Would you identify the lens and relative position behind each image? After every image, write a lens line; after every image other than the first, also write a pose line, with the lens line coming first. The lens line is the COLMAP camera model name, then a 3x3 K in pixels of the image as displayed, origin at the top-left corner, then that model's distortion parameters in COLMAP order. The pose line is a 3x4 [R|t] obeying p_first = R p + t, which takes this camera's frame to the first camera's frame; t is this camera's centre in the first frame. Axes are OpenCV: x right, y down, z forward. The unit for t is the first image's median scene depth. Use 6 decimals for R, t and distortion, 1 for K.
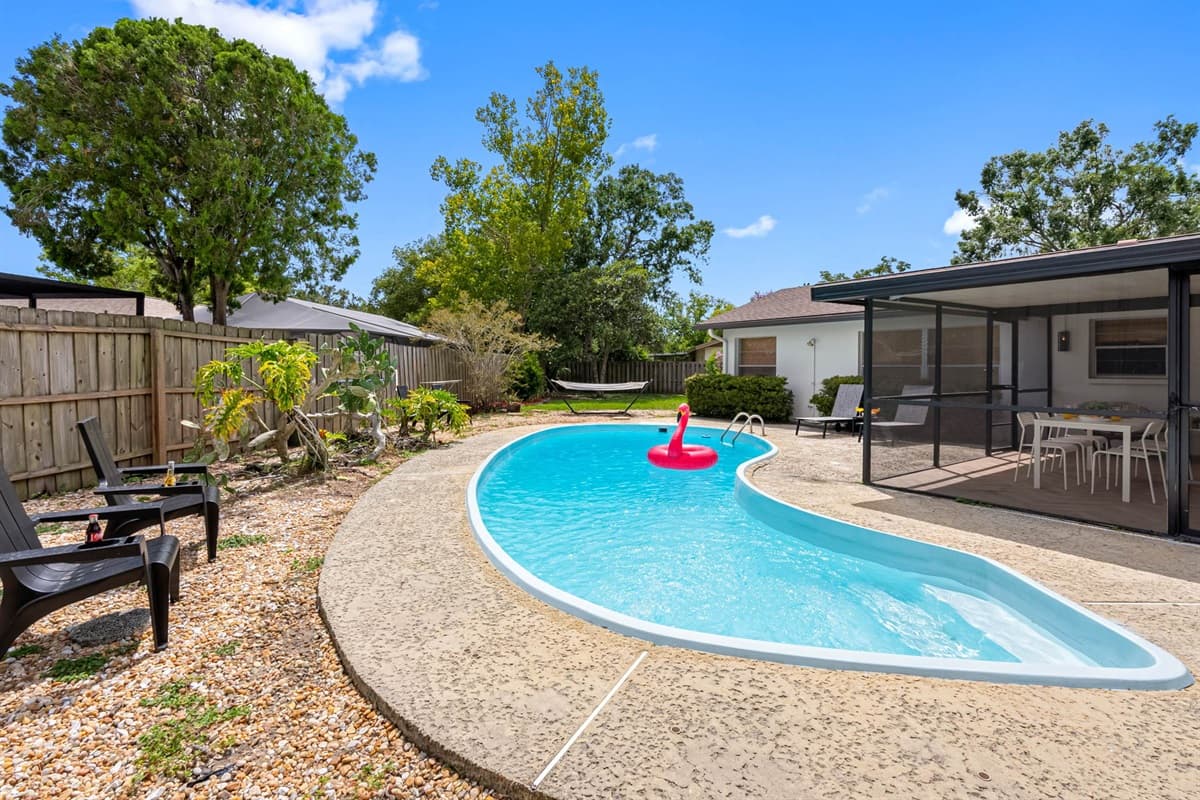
lens RADIAL K [[551.5, 0, 603.0], [0, 551.5, 379.7], [0, 0, 1]] dist [-0.000853, 0.000600]
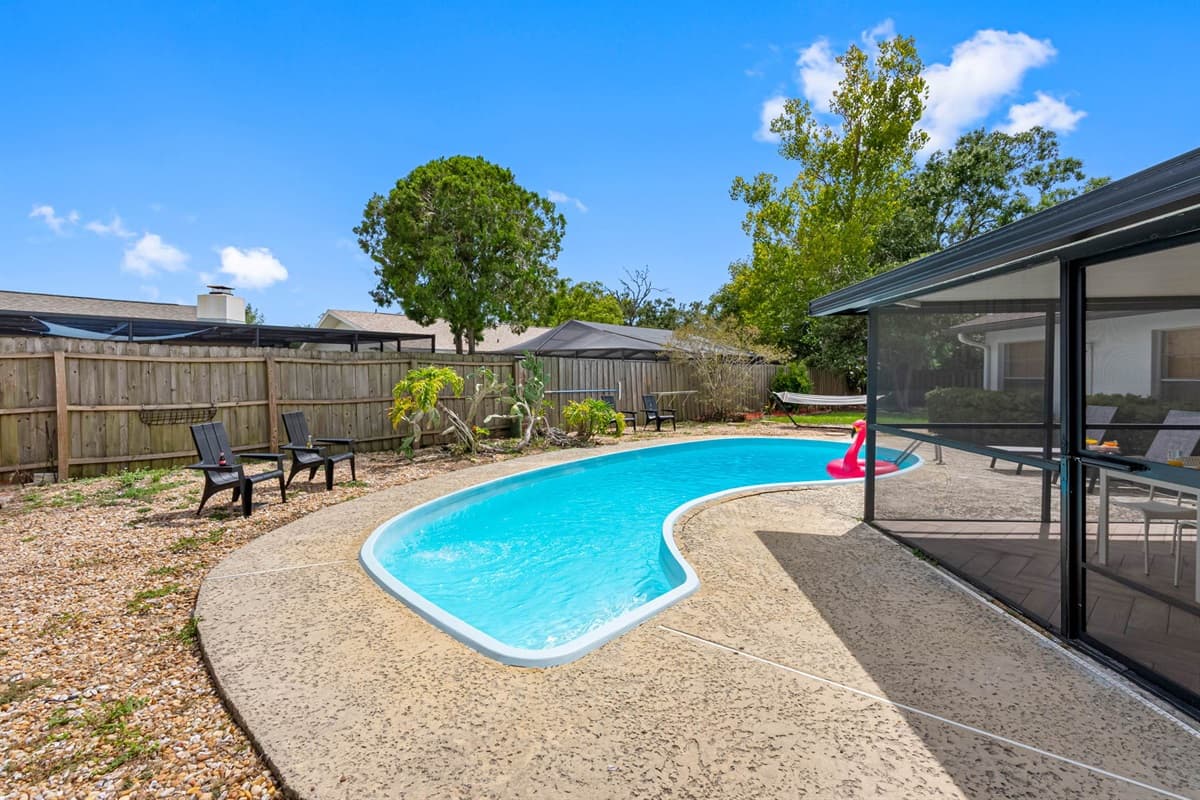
lens RADIAL K [[542.4, 0, 600.0], [0, 542.4, 400.0], [0, 0, 1]] dist [0.000102, 0.000416]
pose [[0.793120, 0.026121, -0.608505, 0.140883], [-0.010918, 0.999529, 0.028676, -0.005314], [0.608968, -0.016100, 0.793032, 0.012052]]
